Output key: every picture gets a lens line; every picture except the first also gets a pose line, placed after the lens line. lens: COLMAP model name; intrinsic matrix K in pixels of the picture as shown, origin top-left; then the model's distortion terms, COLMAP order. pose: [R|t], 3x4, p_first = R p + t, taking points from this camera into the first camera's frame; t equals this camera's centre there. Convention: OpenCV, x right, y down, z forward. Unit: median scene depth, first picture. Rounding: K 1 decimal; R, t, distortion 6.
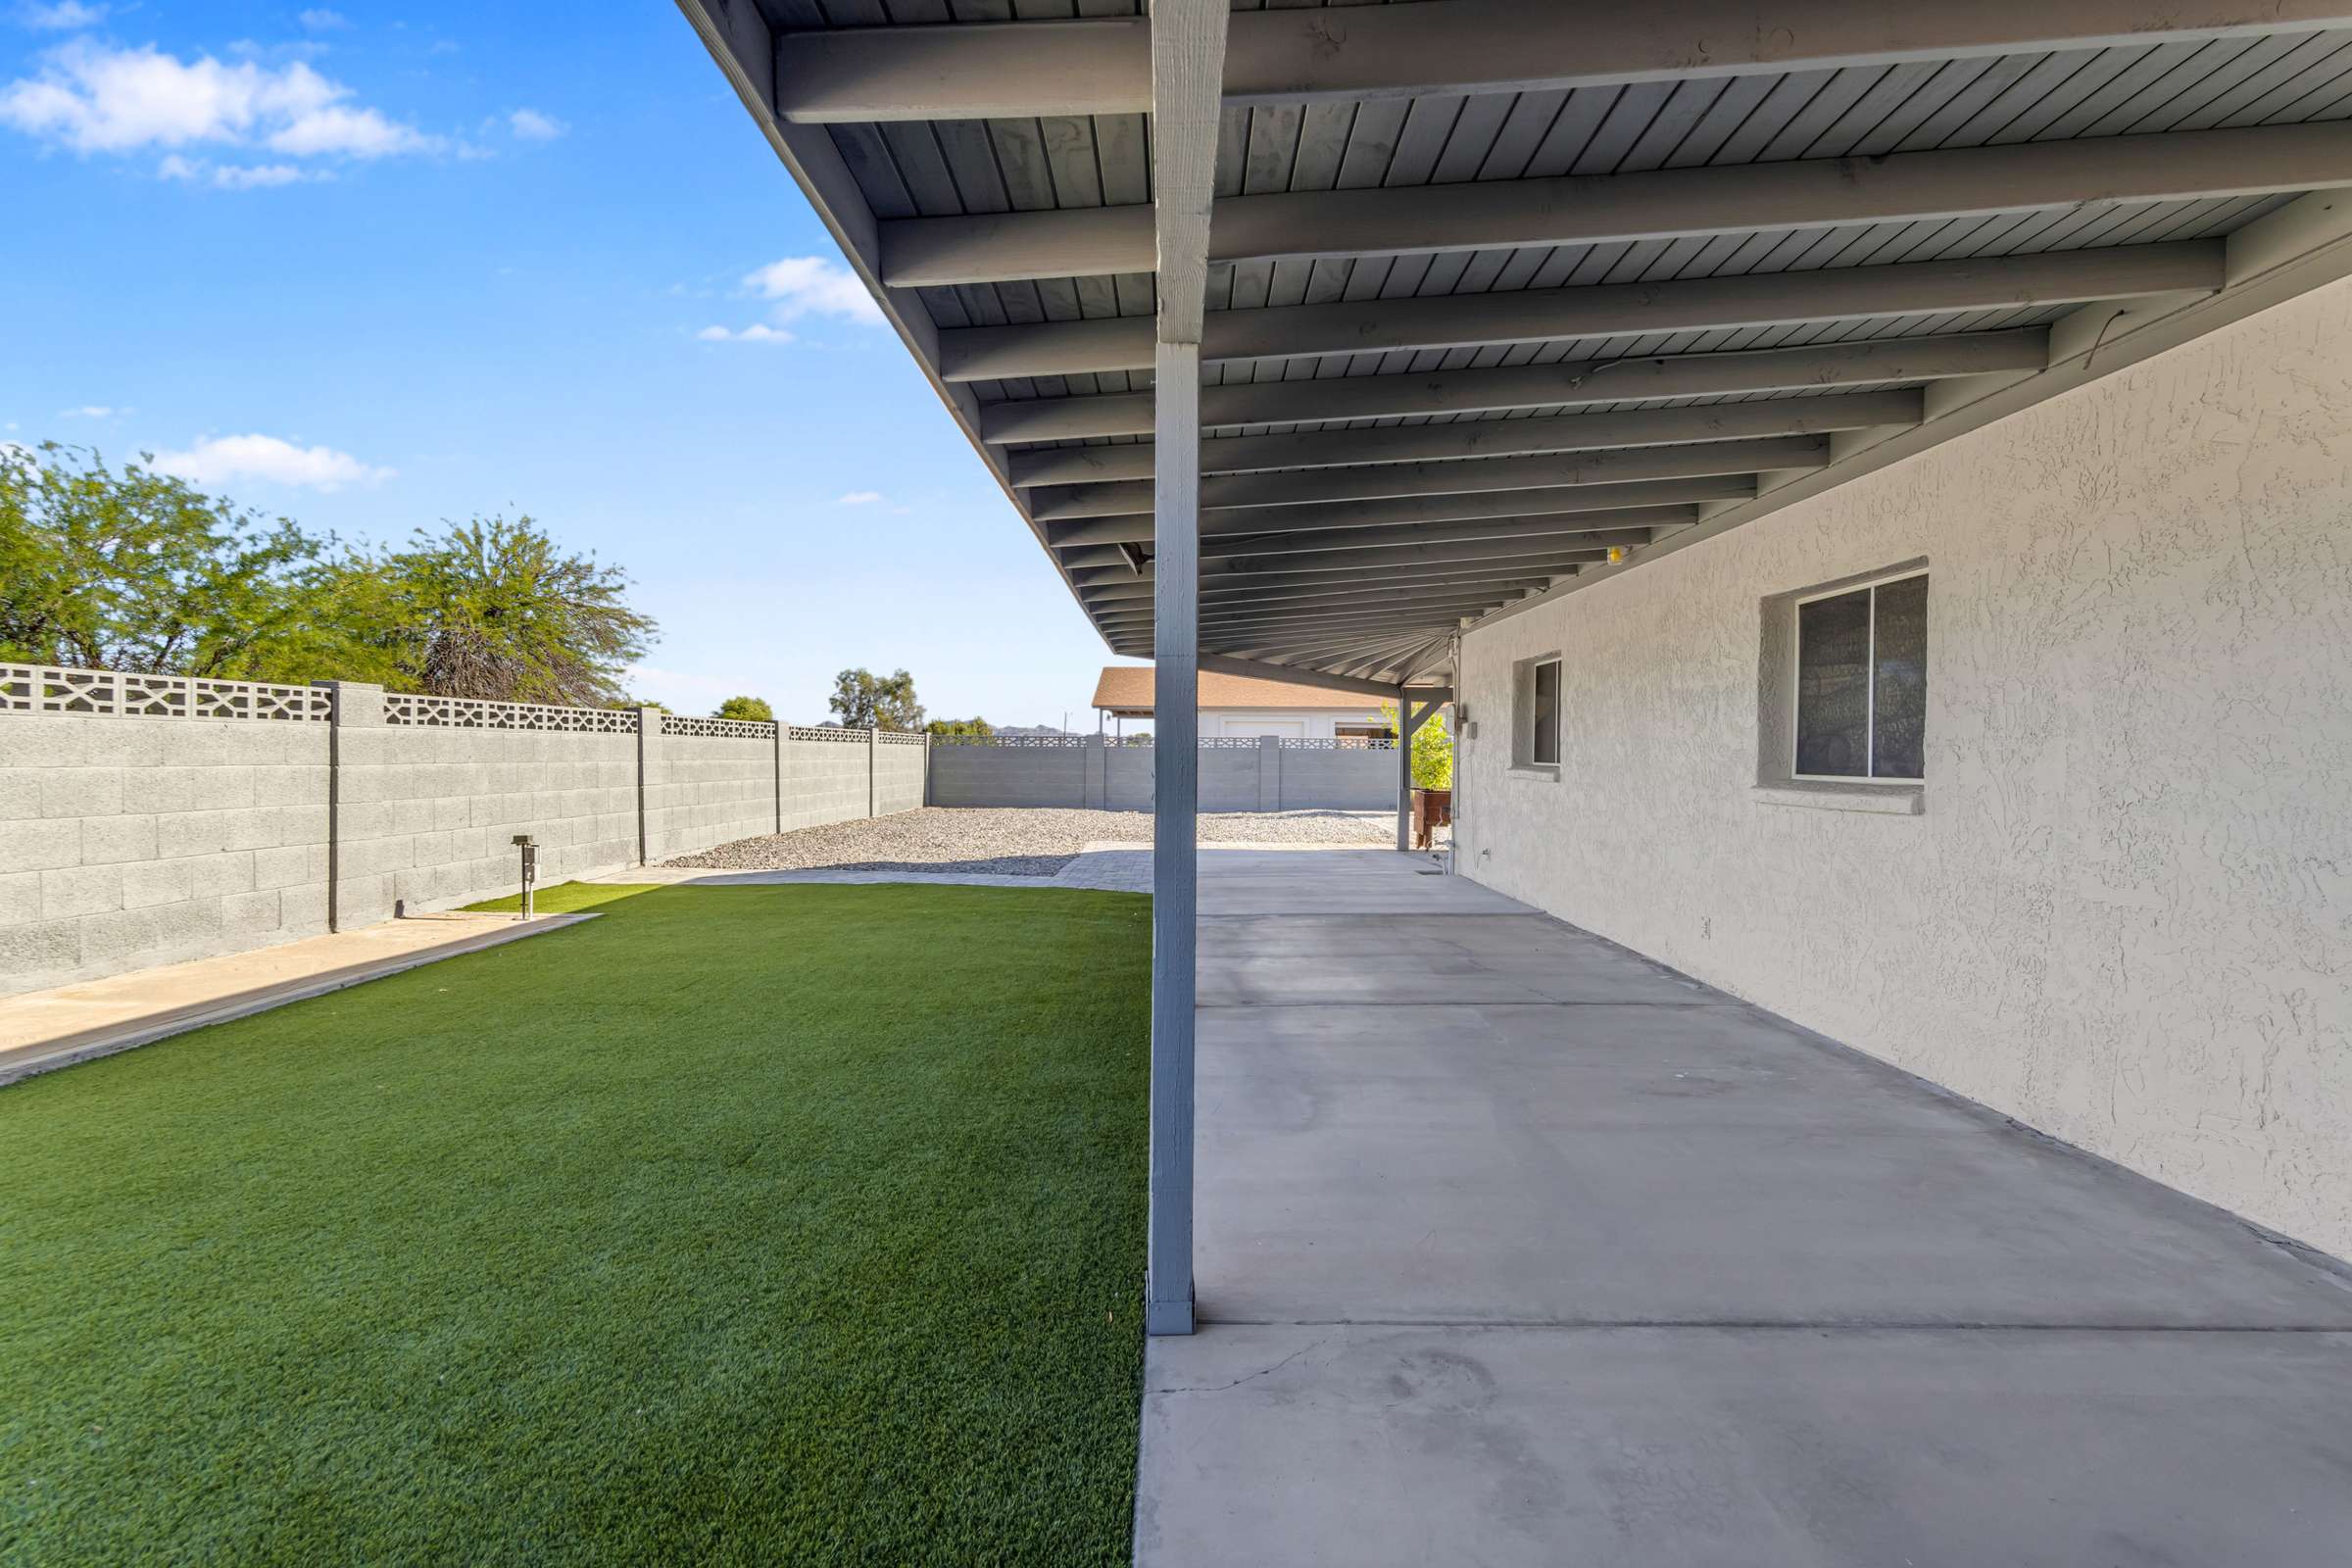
lens RADIAL K [[1092.7, 0, 1180.2], [0, 1092.7, 787.8], [0, 0, 1]] dist [0.001639, 0.000658]
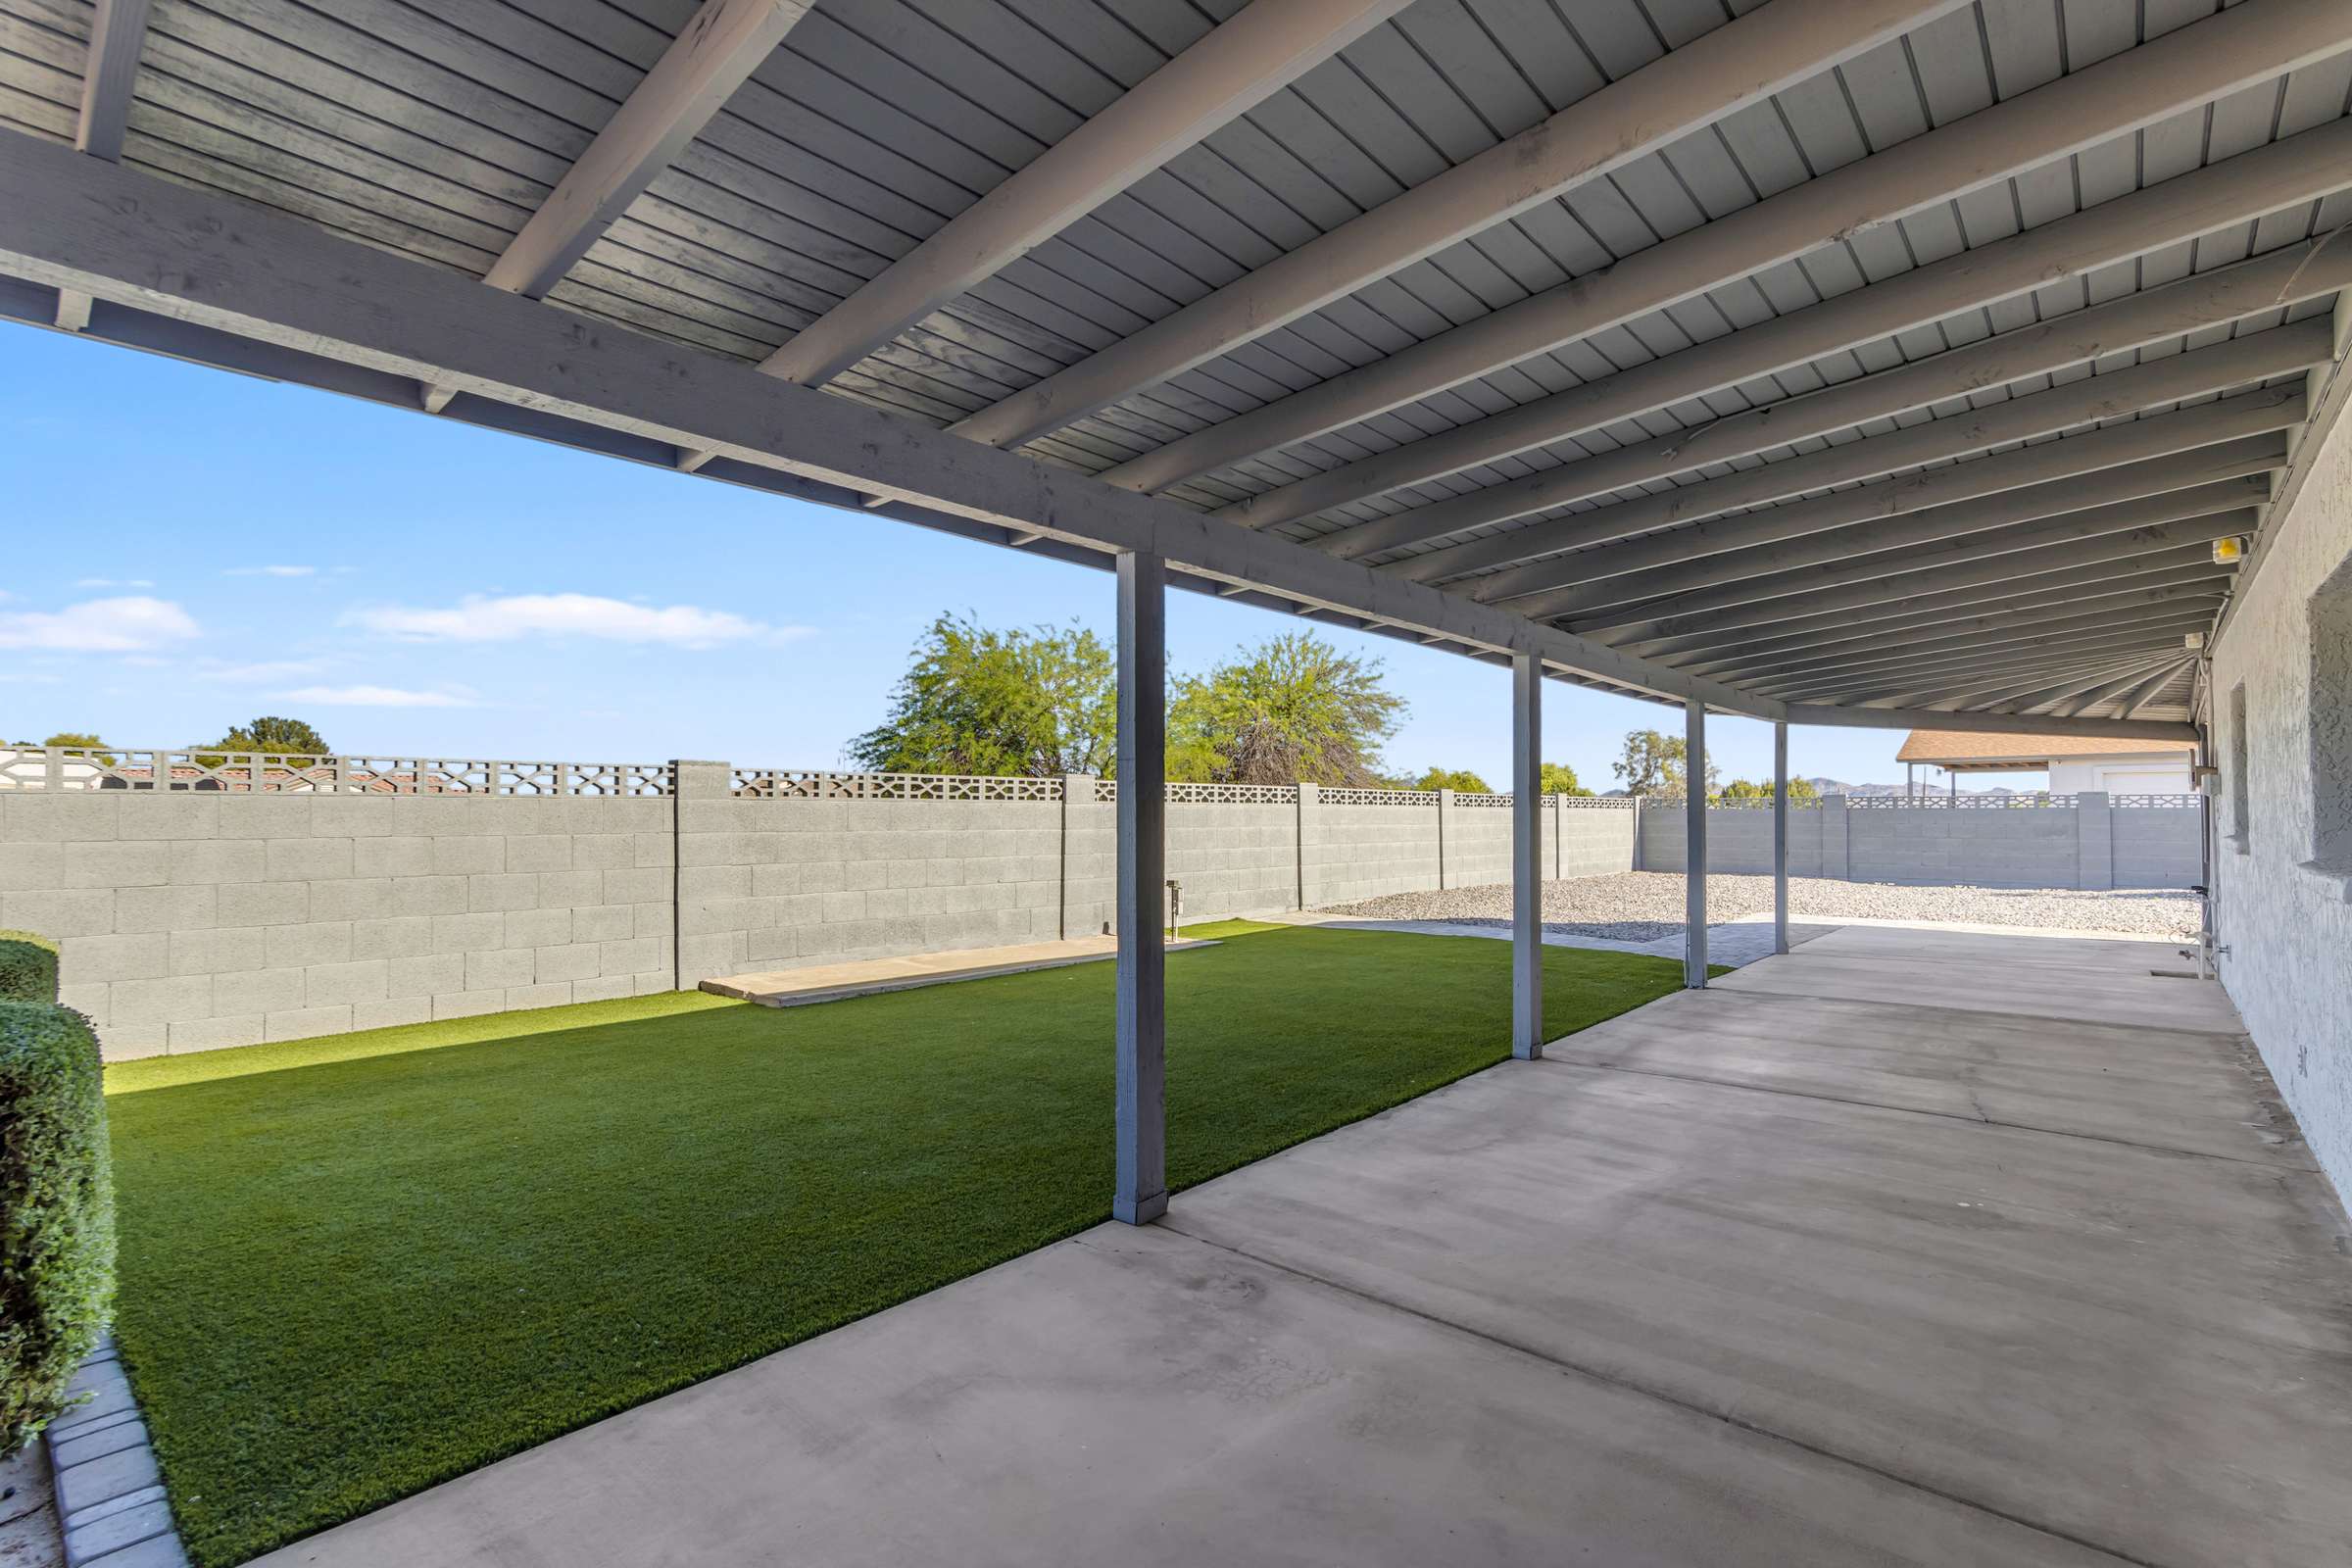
lens RADIAL K [[1082.5, 0, 1176.1], [0, 1082.5, 807.4], [0, 0, 1]] dist [0.002216, -0.000068]
pose [[0.744388, -0.011779, -0.667644, 0.382851], [-0.014729, 0.999311, -0.034053, -0.002122], [0.667585, 0.035182, 0.743702, -0.019221]]
